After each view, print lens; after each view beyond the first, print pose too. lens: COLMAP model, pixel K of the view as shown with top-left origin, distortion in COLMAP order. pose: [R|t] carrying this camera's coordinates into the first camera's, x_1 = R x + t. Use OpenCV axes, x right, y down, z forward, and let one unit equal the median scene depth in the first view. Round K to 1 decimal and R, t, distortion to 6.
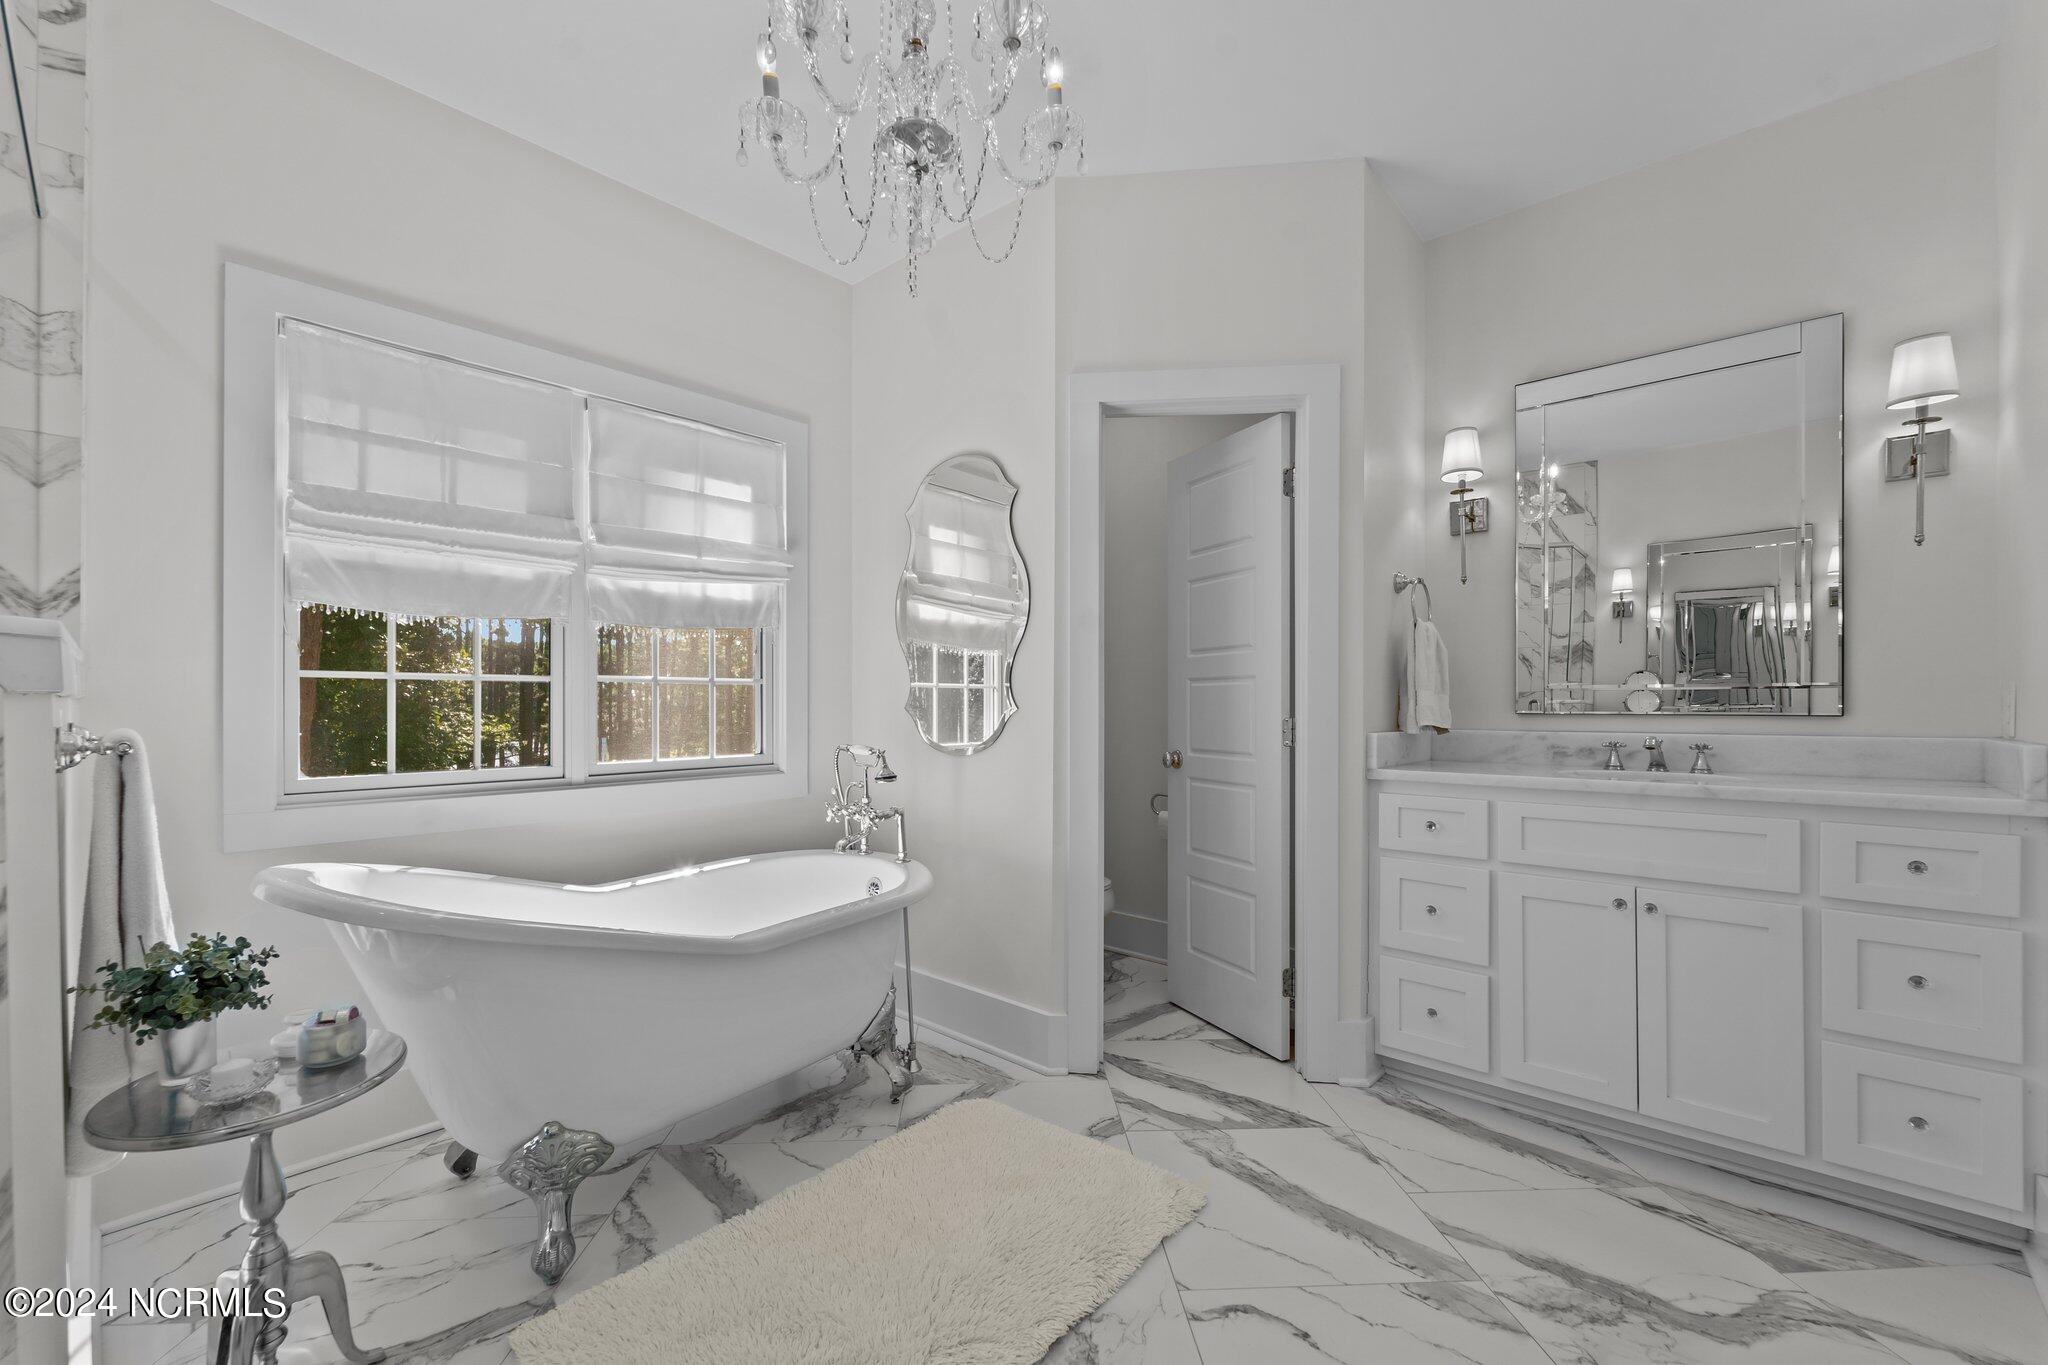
lens RADIAL K [[839.5, 0, 1028.0], [0, 839.5, 699.3], [0, 0, 1]] dist [-0.000089, -0.000803]
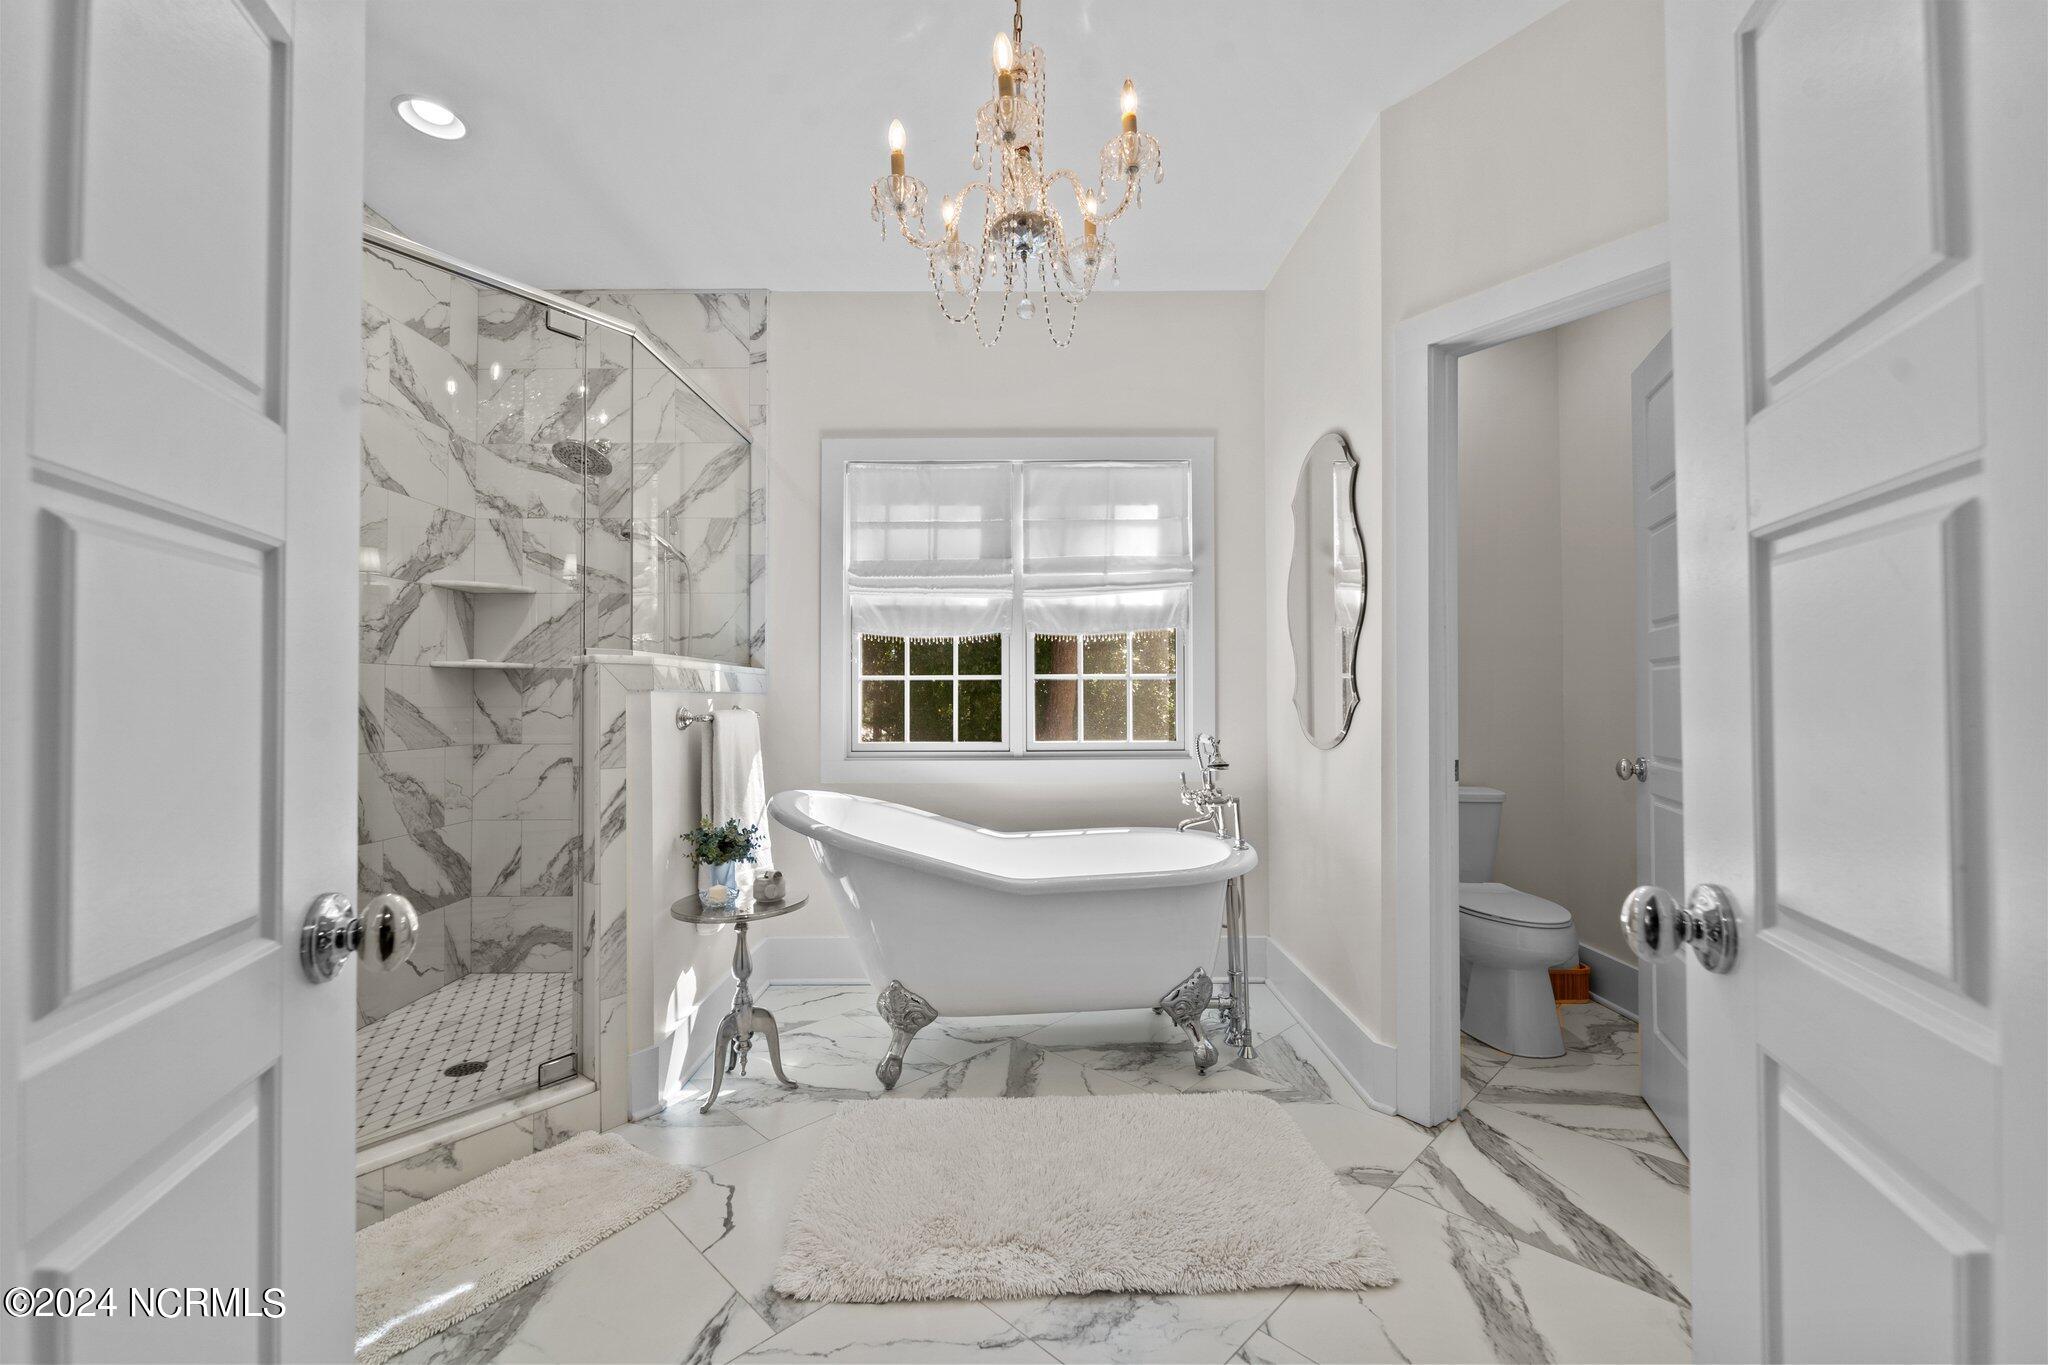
lens RADIAL K [[836.7, 0, 1024.0], [0, 836.7, 682.5], [0, 0, 1]] dist [0.001624, -0.000235]
pose [[0.672439, -0.014376, -0.740013, 0.467178], [0.004746, 0.999875, -0.015112, 0.004250], [0.740137, 0.006650, 0.672423, 0.124173]]
